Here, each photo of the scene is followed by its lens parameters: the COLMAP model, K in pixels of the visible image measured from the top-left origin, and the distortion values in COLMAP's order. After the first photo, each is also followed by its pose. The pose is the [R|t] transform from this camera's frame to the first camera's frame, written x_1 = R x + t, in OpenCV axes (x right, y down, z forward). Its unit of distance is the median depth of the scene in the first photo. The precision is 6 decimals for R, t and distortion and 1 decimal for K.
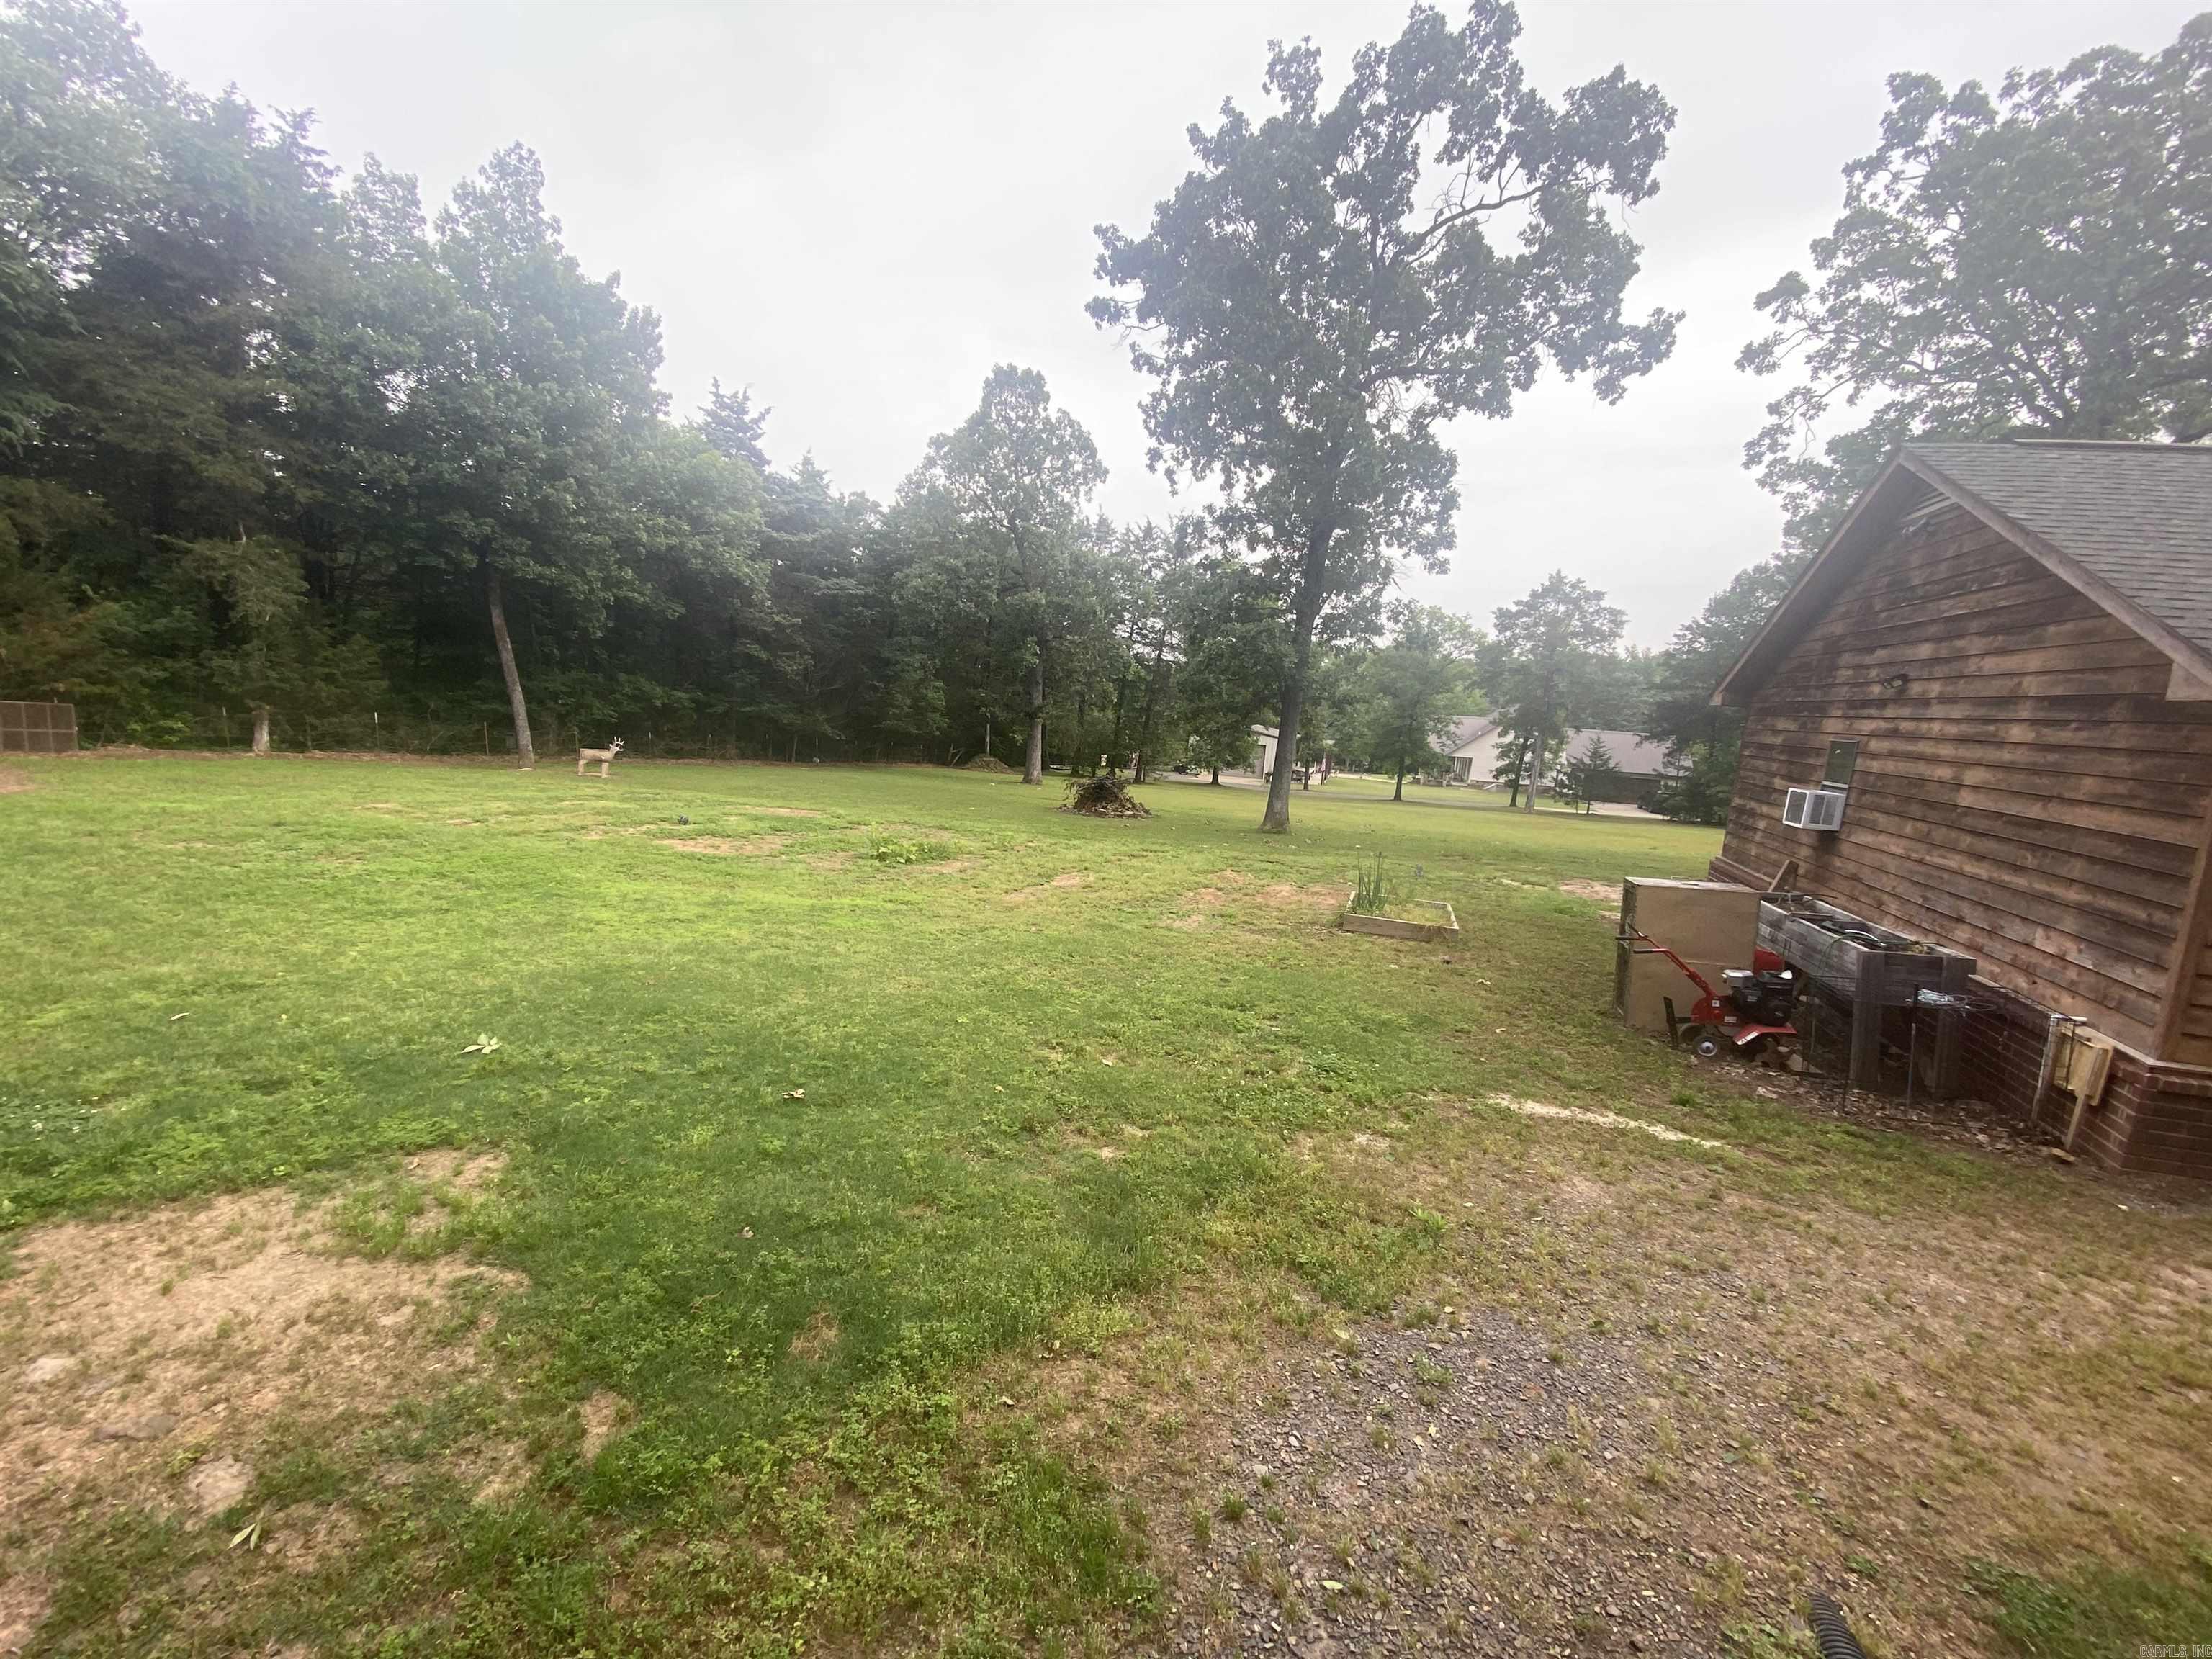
lens RADIAL K [[889.2, 0, 1104.8], [0, 889.2, 826.5], [0, 0, 1]] dist [-0.000170, -0.000029]
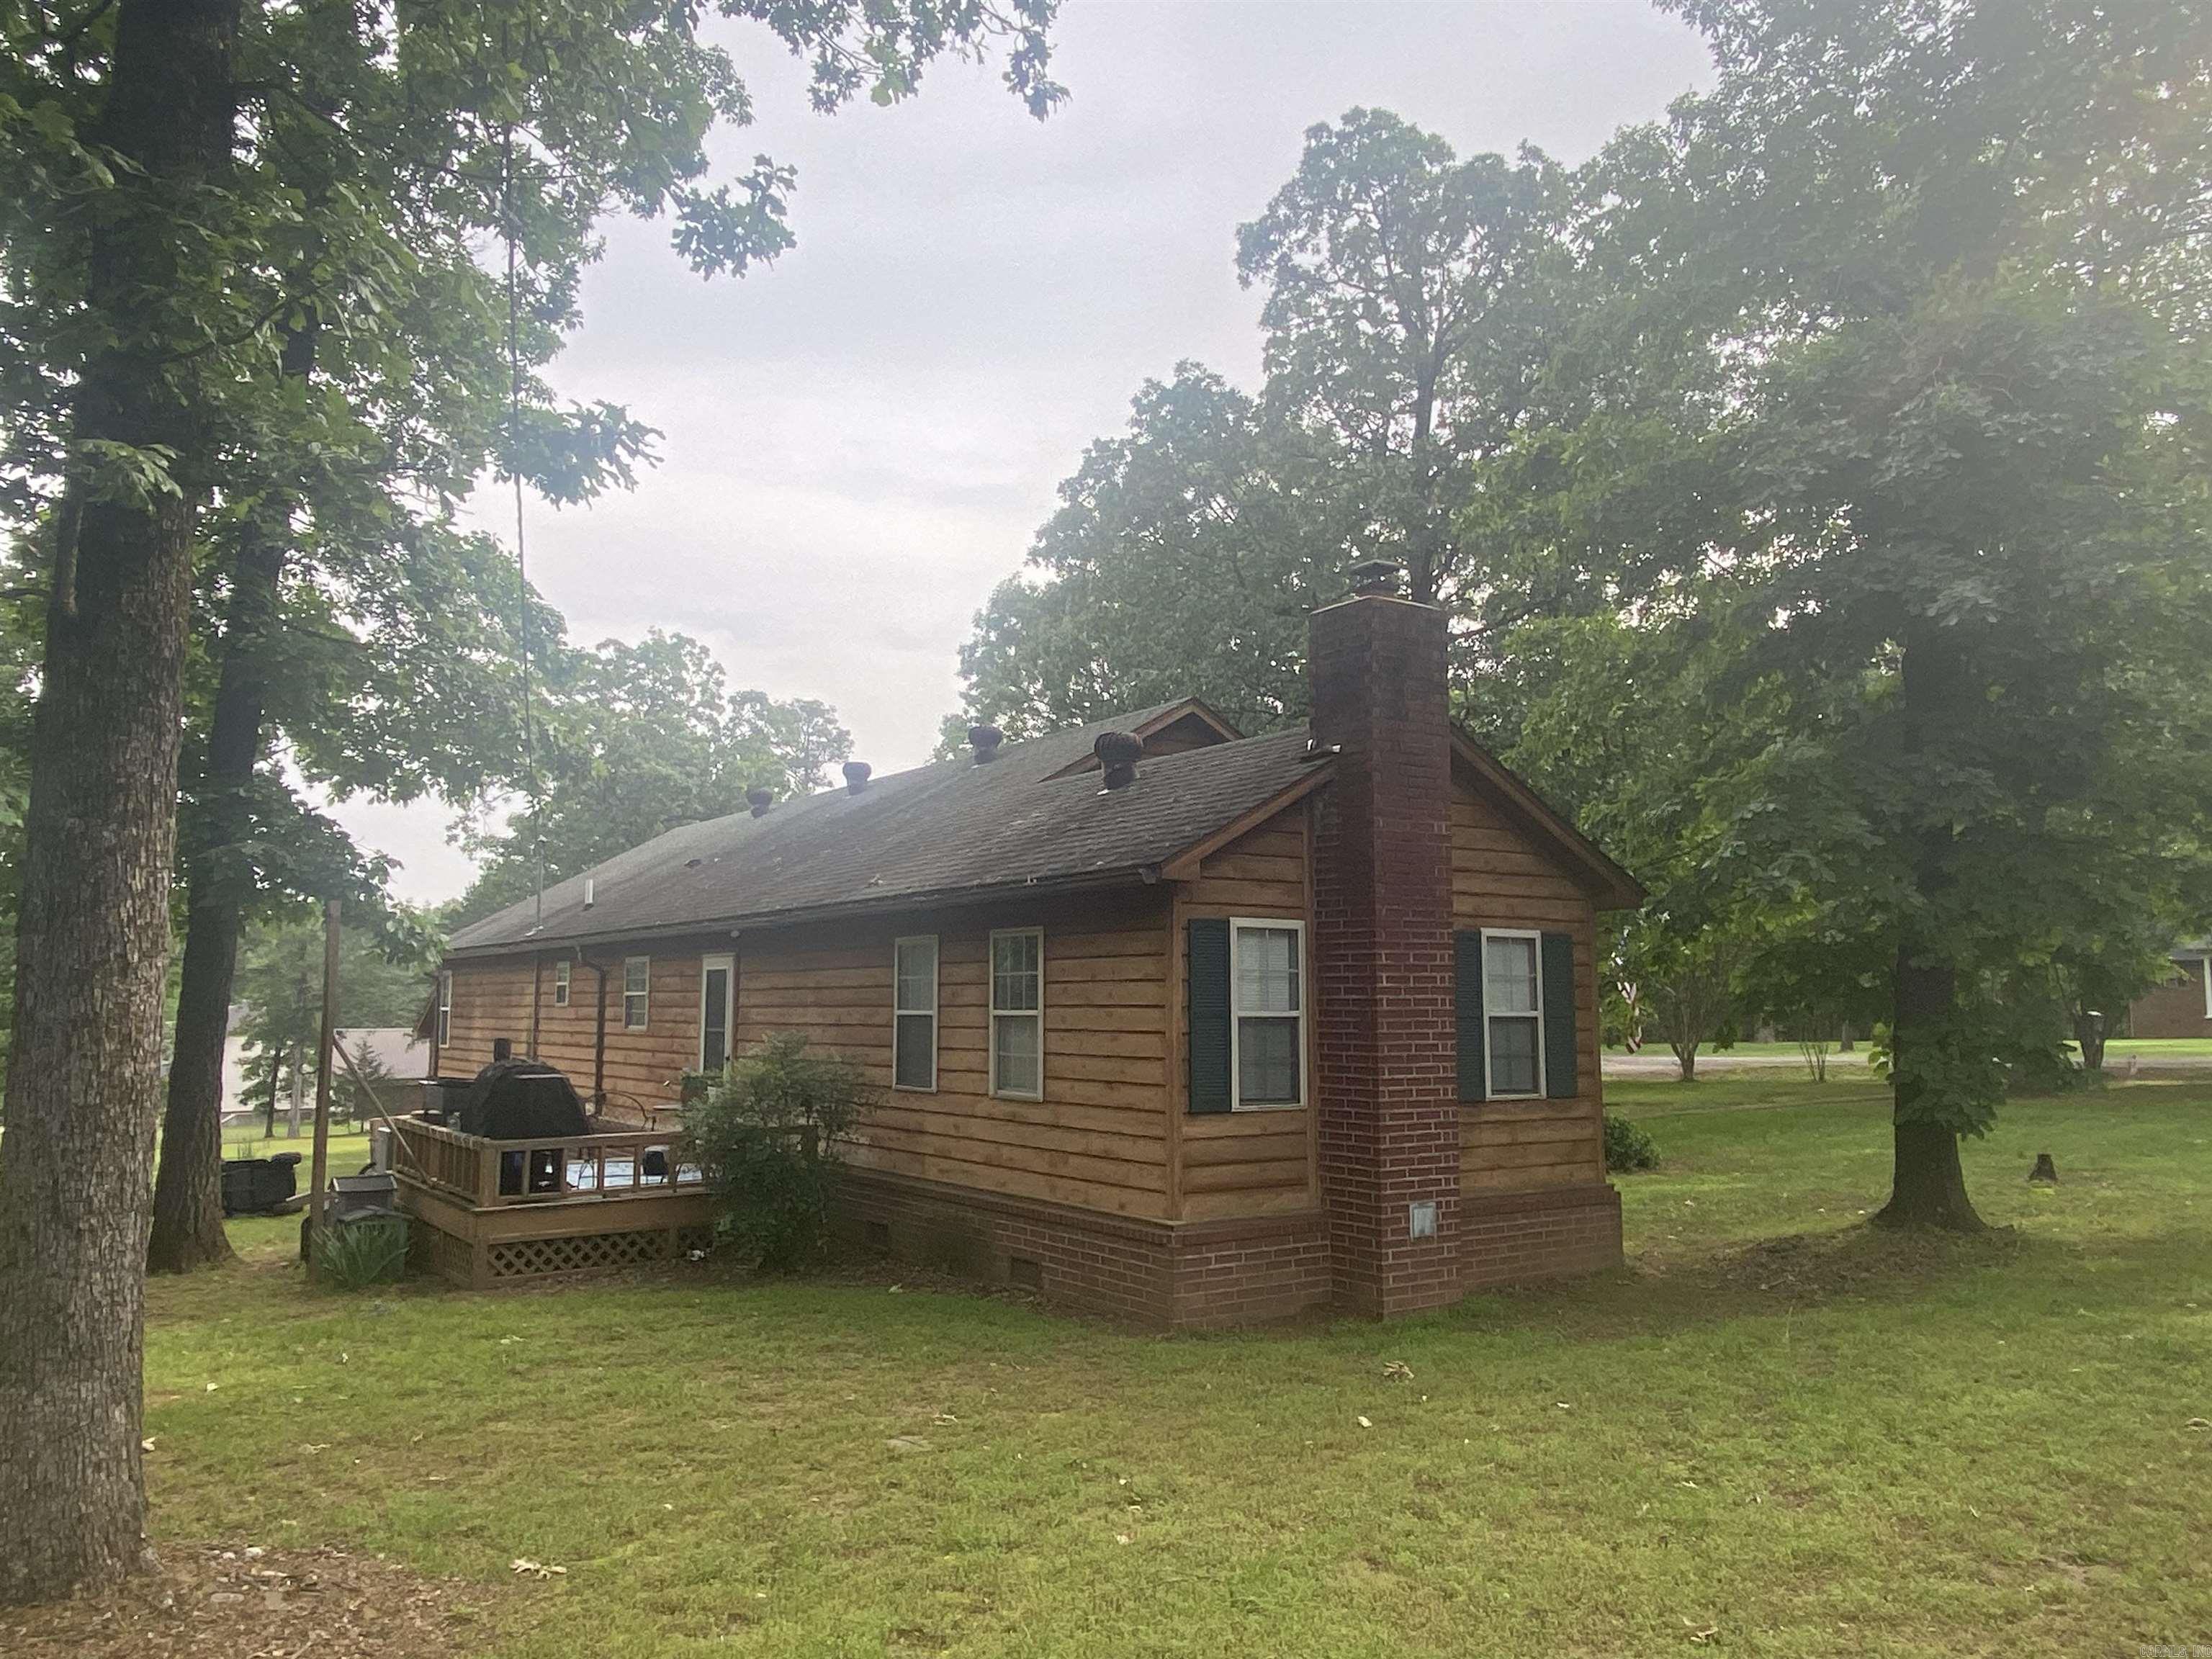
lens RADIAL K [[1554.2, 0, 1104.8], [0, 1554.2, 828.2], [0, 0, 1]] dist [-0.000244, -0.000335]
pose [[0.587689, 0.022779, 0.808766, -0.245677], [0.156037, 0.977647, -0.140920, 0.021386], [-0.793898, 0.209015, 0.570999, -0.471136]]
